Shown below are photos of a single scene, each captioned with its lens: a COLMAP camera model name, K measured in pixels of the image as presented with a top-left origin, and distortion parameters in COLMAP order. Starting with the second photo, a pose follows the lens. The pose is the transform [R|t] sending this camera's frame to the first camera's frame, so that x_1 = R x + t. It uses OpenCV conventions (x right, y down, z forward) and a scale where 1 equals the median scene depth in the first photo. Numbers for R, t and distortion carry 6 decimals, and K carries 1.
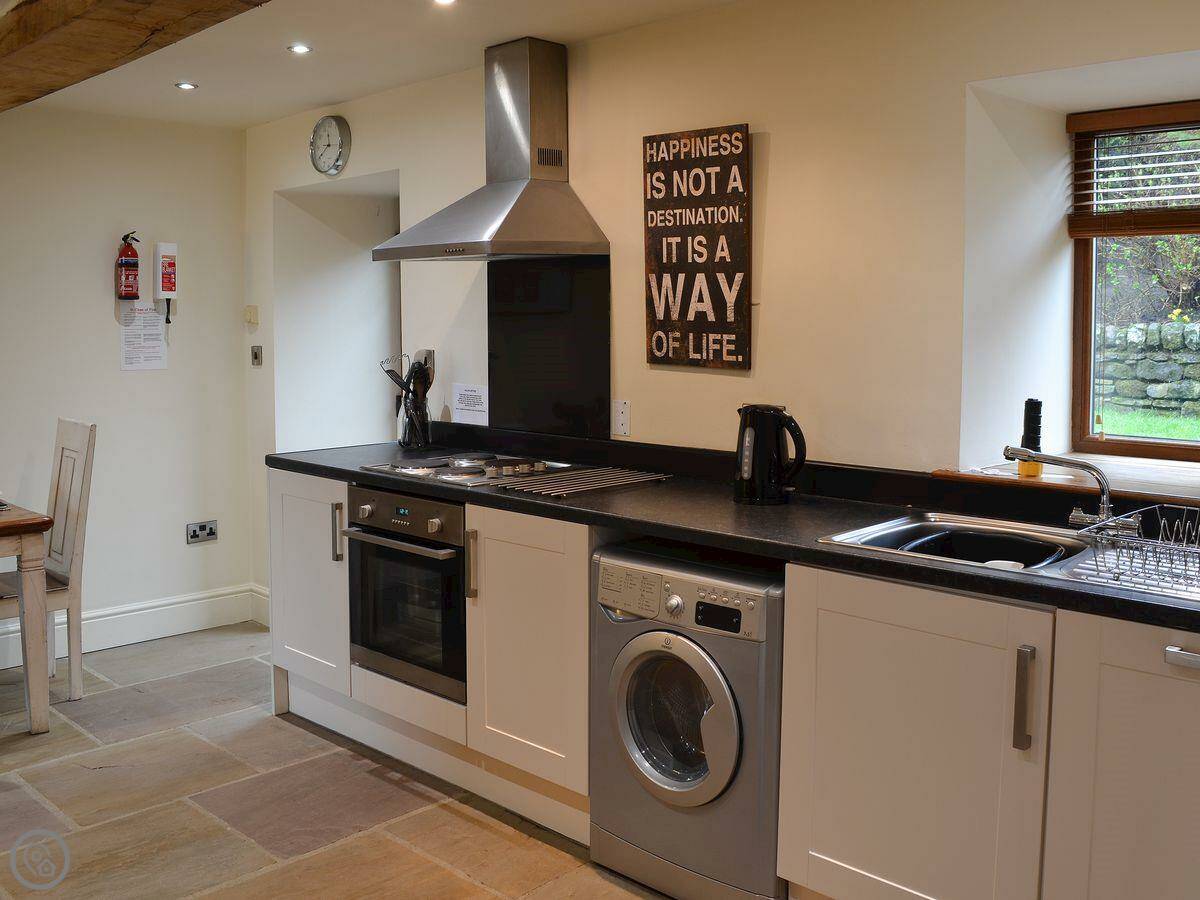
lens RADIAL K [[1117.2, 0, 597.9], [0, 1117.2, 356.1], [0, 0, 1]] dist [-0.051990, 0.005018]
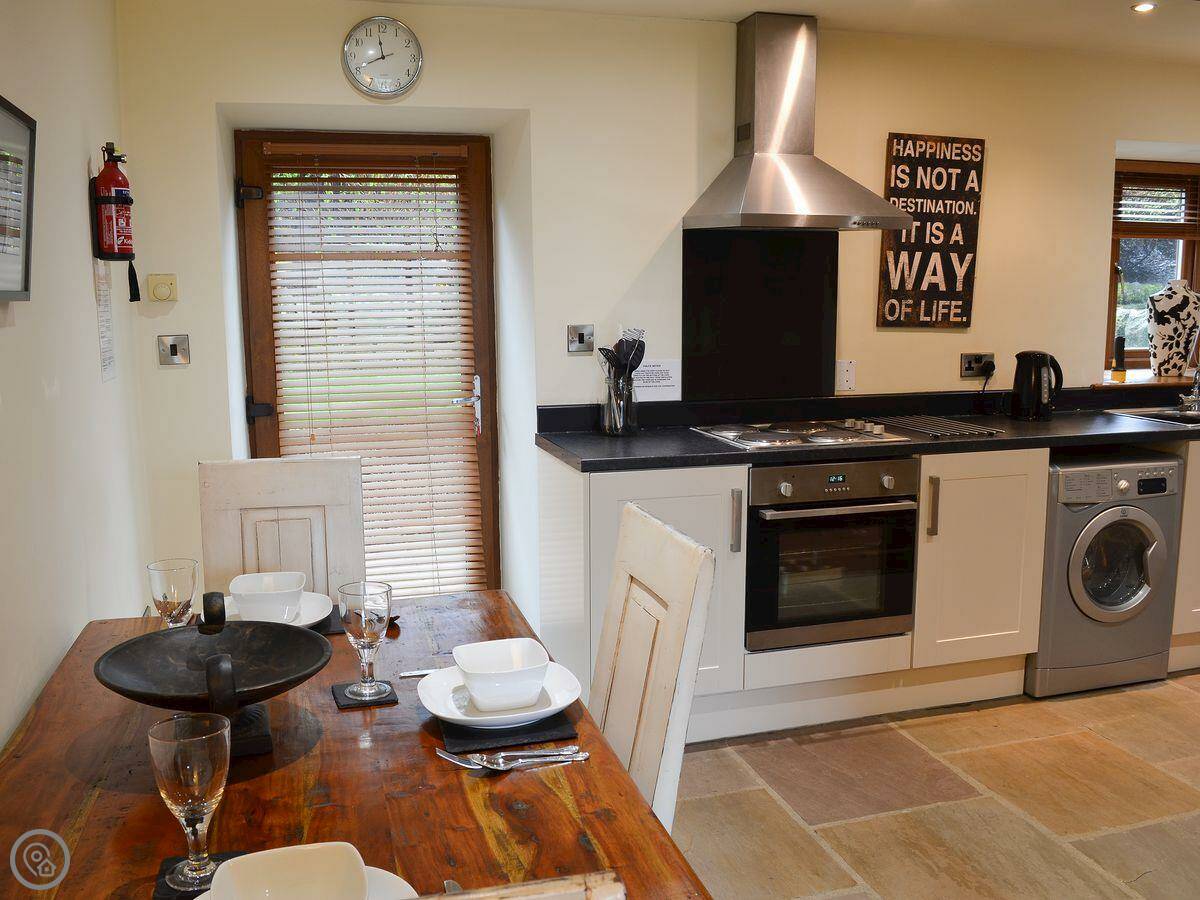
lens RADIAL K [[1105.8, 0, 600.0], [0, 1105.8, 450.0], [0, 0, 1]] dist [-0.052038, 0.002412]
pose [[0.483415, -0.125340, 0.866372, -1.195123], [0.034839, 0.991667, 0.124027, -0.020172], [-0.874698, -0.029773, 0.483753, 0.726907]]
